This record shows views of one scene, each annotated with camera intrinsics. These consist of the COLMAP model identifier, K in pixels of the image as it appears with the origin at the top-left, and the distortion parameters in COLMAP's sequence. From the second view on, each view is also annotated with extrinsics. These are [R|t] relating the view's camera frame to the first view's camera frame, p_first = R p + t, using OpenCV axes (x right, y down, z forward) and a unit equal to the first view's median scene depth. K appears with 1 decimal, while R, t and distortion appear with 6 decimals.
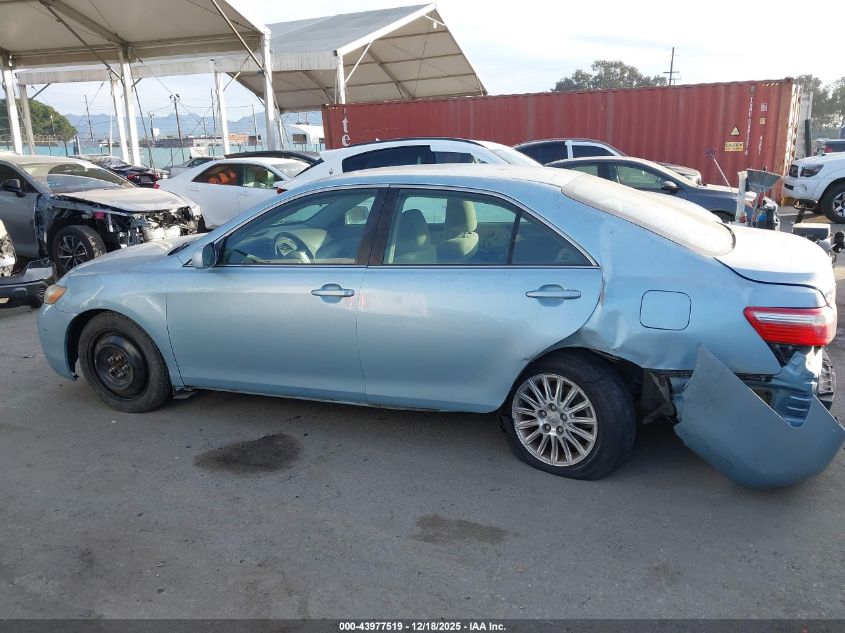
lens RADIAL K [[584.6, 0, 396.1], [0, 584.6, 338.3], [0, 0, 1]] dist [0.032041, -0.018885]
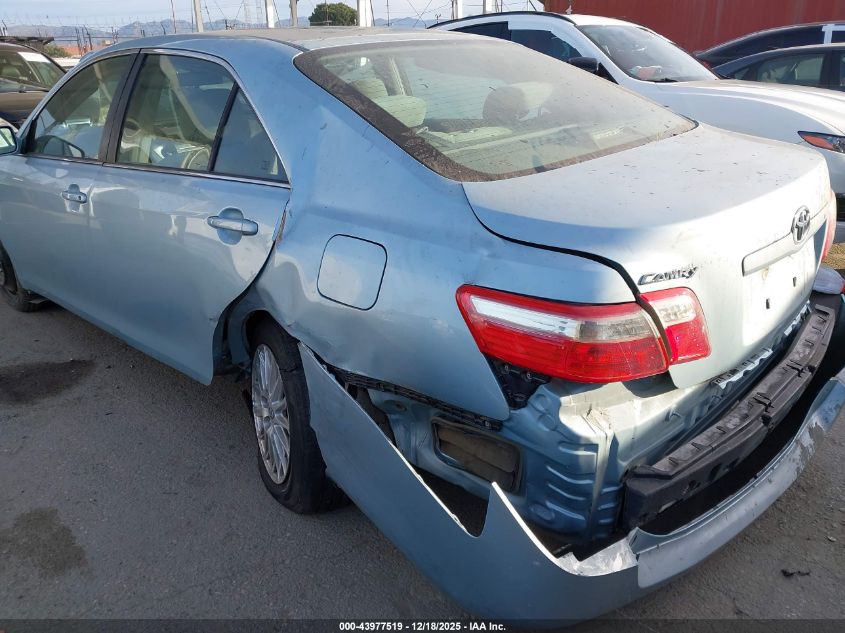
lens RADIAL K [[584.6, 0, 396.1], [0, 584.6, 338.3], [0, 0, 1]] dist [0.032041, -0.018885]
pose [[0.934104, 0.151654, -0.323190, 0.695792], [-0.103093, 0.981308, 0.162504, -0.080905], [0.341793, -0.118477, 0.932277, 0.494363]]
